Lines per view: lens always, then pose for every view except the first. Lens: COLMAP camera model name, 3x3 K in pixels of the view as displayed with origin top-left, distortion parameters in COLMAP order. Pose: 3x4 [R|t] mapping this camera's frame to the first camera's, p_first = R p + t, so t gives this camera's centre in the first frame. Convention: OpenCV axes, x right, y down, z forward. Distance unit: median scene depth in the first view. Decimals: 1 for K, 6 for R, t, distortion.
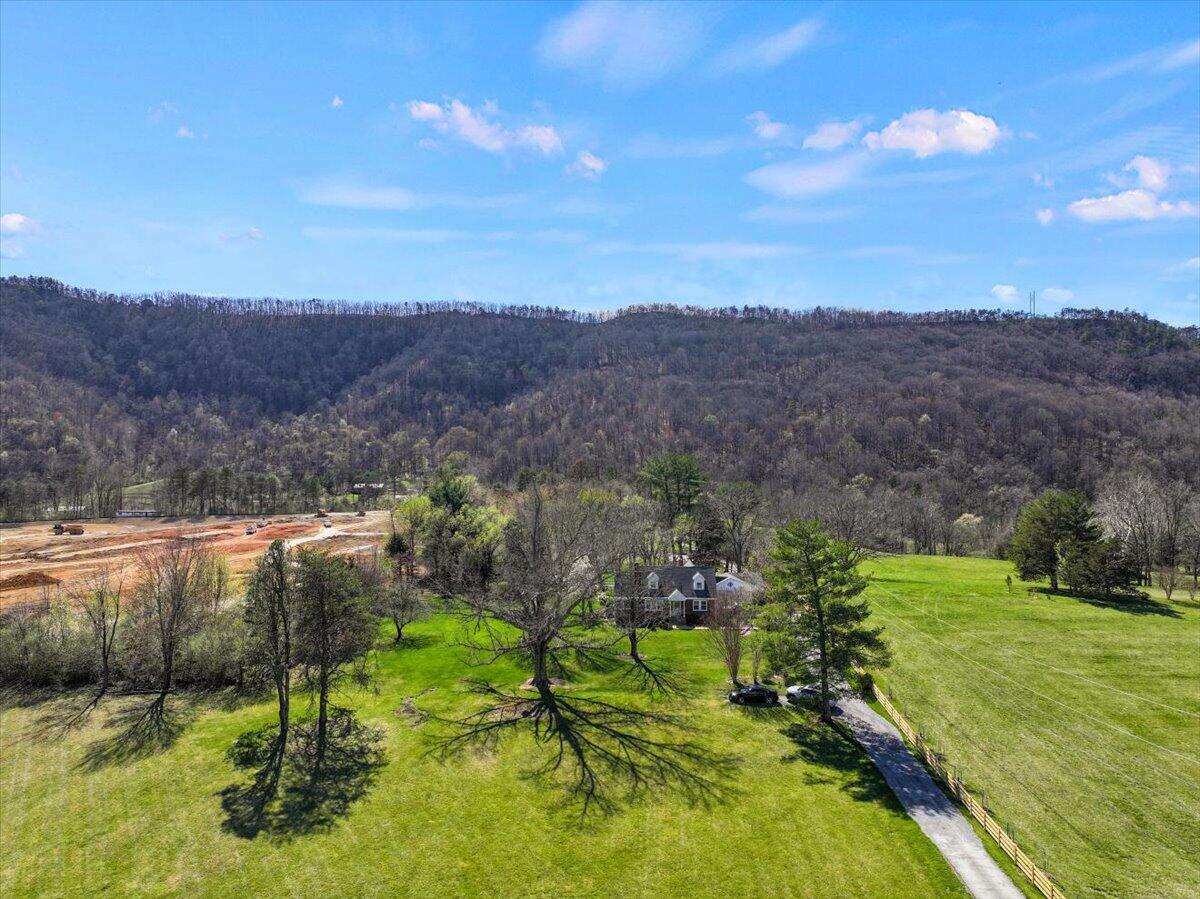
lens RADIAL K [[851.2, 0, 597.7], [0, 851.2, 444.8], [0, 0, 1]] dist [-0.000727, 0.014975]
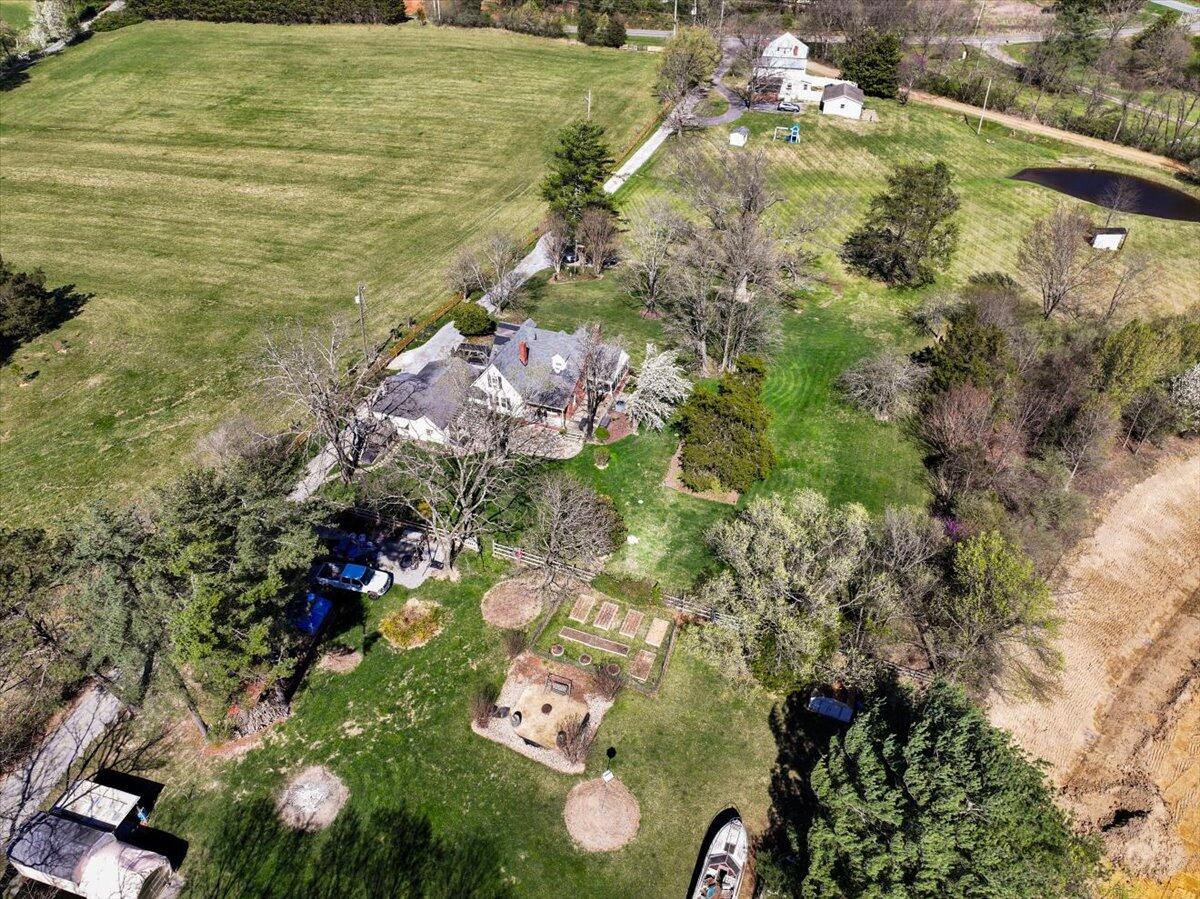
lens RADIAL K [[851.2, 0, 599.5], [0, 851.2, 452.5], [0, 0, 1]] dist [-0.000727, 0.014975]
pose [[-0.950899, -0.198066, 0.237827, -0.272168], [-0.009706, 0.787123, 0.616720, -0.419835], [-0.309350, 0.584130, -0.750397, 2.744187]]
